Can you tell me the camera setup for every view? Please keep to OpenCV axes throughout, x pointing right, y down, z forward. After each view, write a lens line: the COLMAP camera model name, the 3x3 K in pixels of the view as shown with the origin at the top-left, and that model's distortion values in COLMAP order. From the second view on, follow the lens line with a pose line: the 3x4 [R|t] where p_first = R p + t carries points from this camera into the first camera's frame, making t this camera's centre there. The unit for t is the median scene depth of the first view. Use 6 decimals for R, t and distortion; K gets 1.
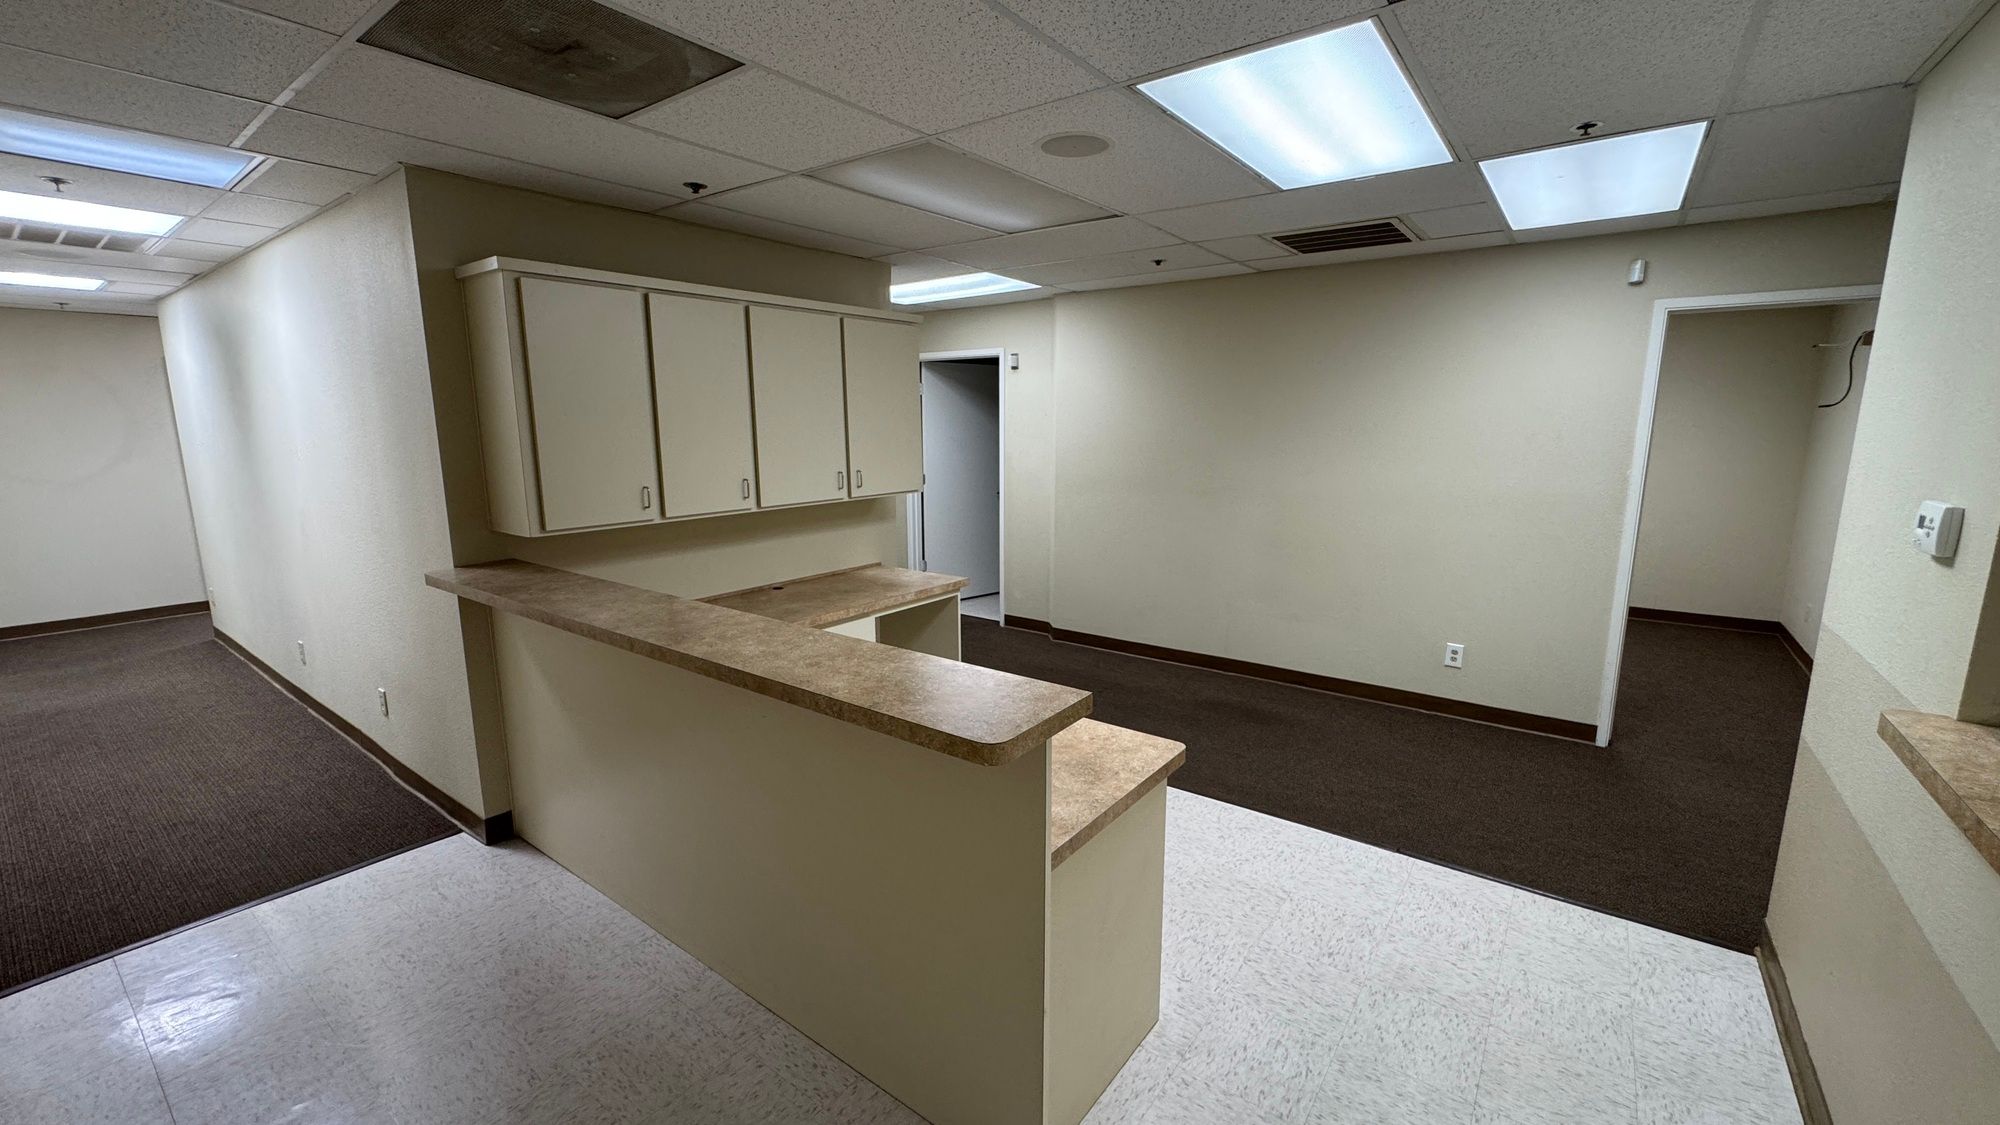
lens RADIAL K [[799.4, 0, 1000.0], [0, 799.4, 562.5], [0, 0, 1]] dist [-0.000593, -0.000087]
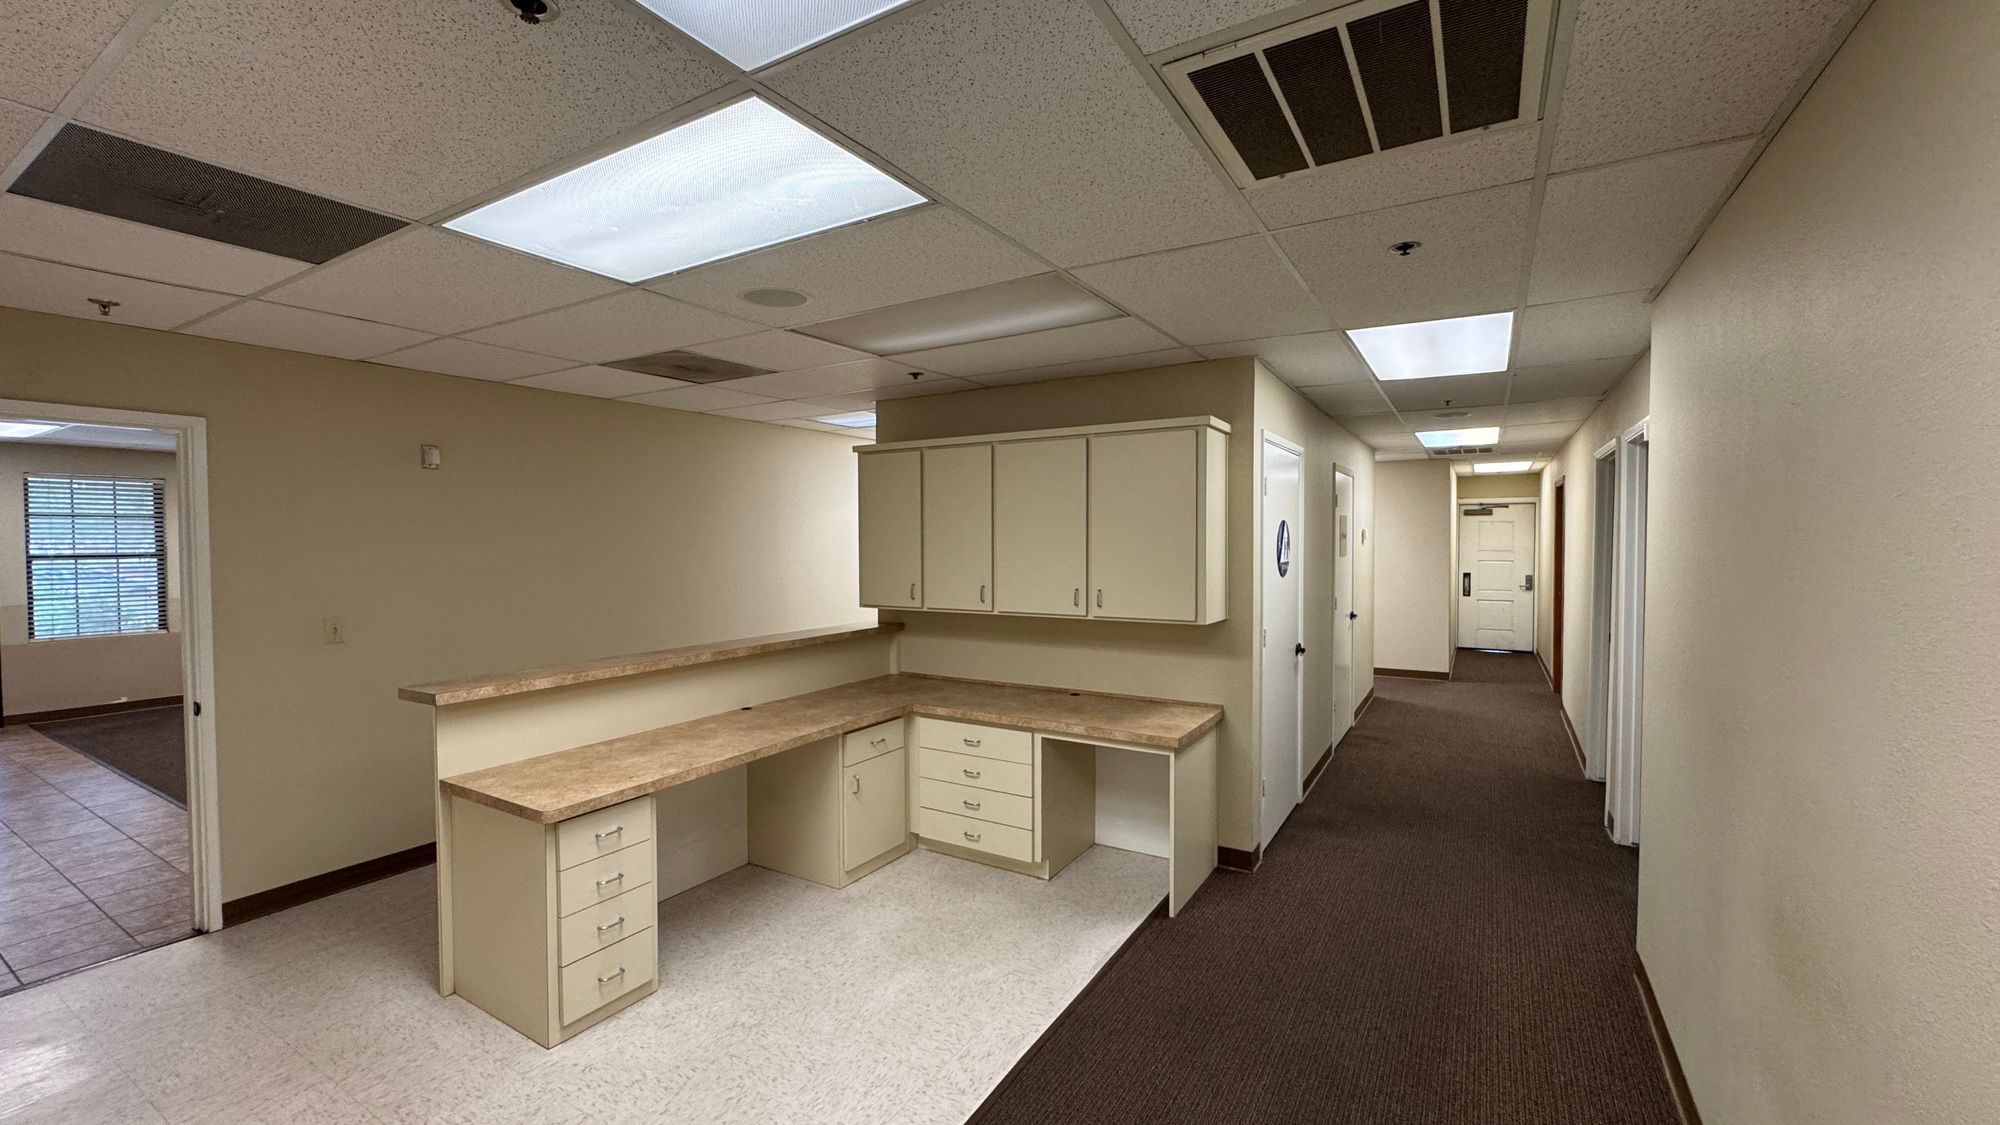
lens RADIAL K [[799.4, 0, 1000.0], [0, 799.4, 562.5], [0, 0, 1]] dist [-0.000593, -0.000087]
pose [[0.095773, 0.037116, -0.994711, 0.859105], [-0.171208, 0.985026, 0.020270, -0.162330], [0.980569, 0.168361, 0.100694, 0.868173]]
